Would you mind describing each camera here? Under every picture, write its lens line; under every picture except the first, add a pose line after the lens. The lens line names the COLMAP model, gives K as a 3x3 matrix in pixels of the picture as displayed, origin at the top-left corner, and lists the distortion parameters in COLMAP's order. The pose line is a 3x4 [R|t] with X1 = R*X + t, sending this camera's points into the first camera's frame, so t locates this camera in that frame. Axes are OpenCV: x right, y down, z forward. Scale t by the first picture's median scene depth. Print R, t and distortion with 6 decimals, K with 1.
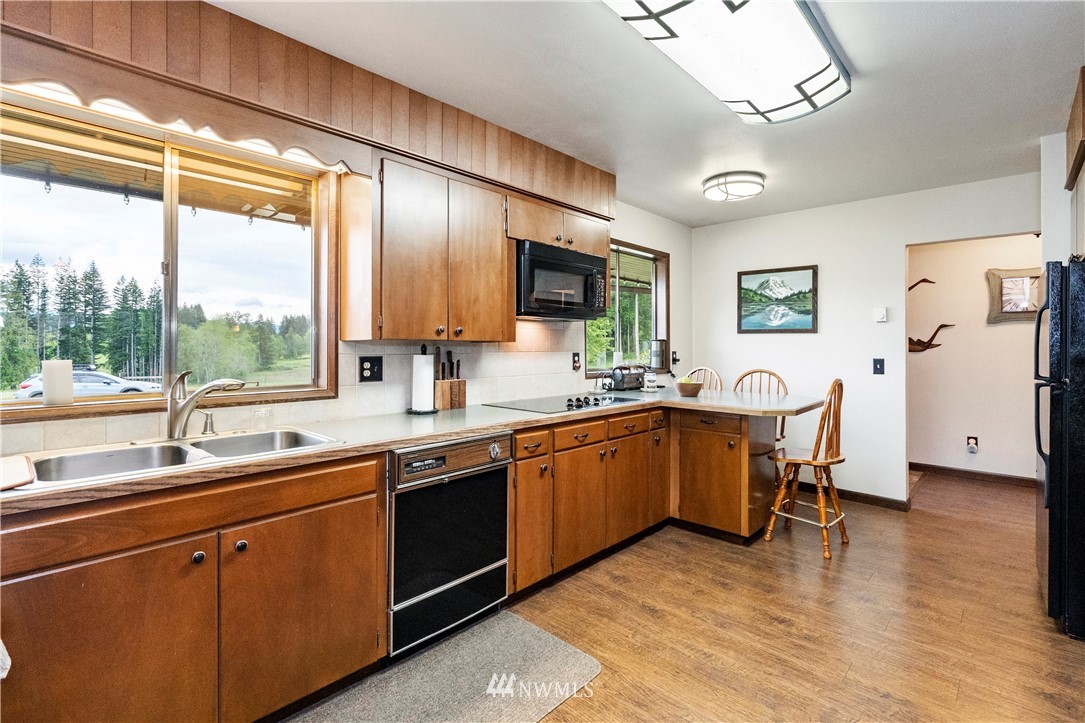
lens RADIAL K [[499.0, 0, 542.6], [0, 499.0, 351.0], [0, 0, 1]] dist [0.001580, 0.001520]
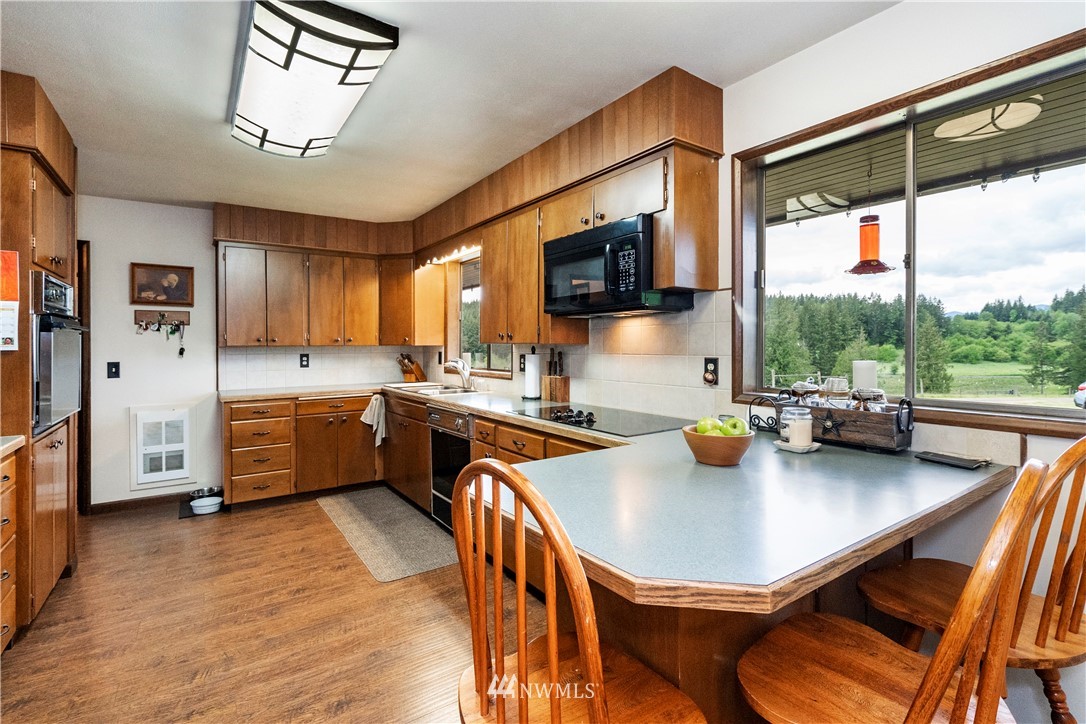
lens RADIAL K [[499.5, 0, 544.4], [0, 499.5, 353.1], [0, 0, 1]] dist [0.001580, 0.001520]
pose [[-0.205702, 0.011871, -0.978543, 0.951236], [-0.009055, 0.999861, 0.014033, -0.012430], [0.978573, 0.011747, -0.205566, 1.195030]]
